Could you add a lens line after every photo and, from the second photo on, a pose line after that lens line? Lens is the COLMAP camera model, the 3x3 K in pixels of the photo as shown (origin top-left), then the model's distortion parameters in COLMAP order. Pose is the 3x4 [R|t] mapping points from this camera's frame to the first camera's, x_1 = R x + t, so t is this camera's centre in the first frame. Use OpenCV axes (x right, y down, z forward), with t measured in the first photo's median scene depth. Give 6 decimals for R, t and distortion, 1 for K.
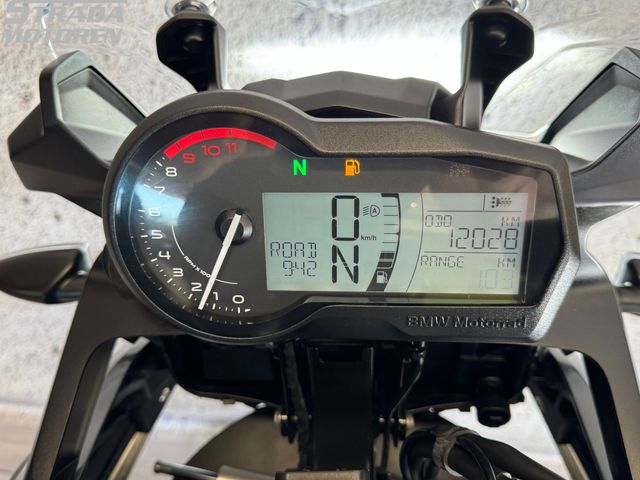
lens RADIAL K [[592.0, 0, 320.0], [0, 592.0, 240.0], [0, 0, 1]] dist [-0.001231, -0.022718]
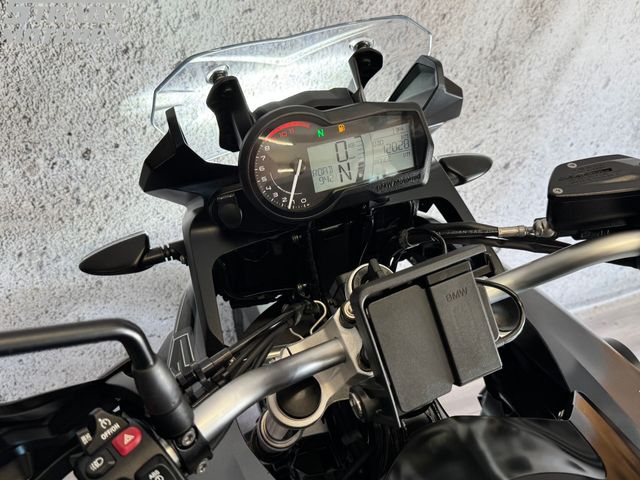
lens RADIAL K [[592.0, 0, 320.0], [0, 592.0, 240.0], [0, 0, 1]] dist [-0.001231, -0.022718]
pose [[0.902834, -0.273724, 0.331612, -0.852216], [0.279990, 0.959542, 0.029749, 0.192940], [-0.326339, 0.065989, 0.942947, -1.061003]]
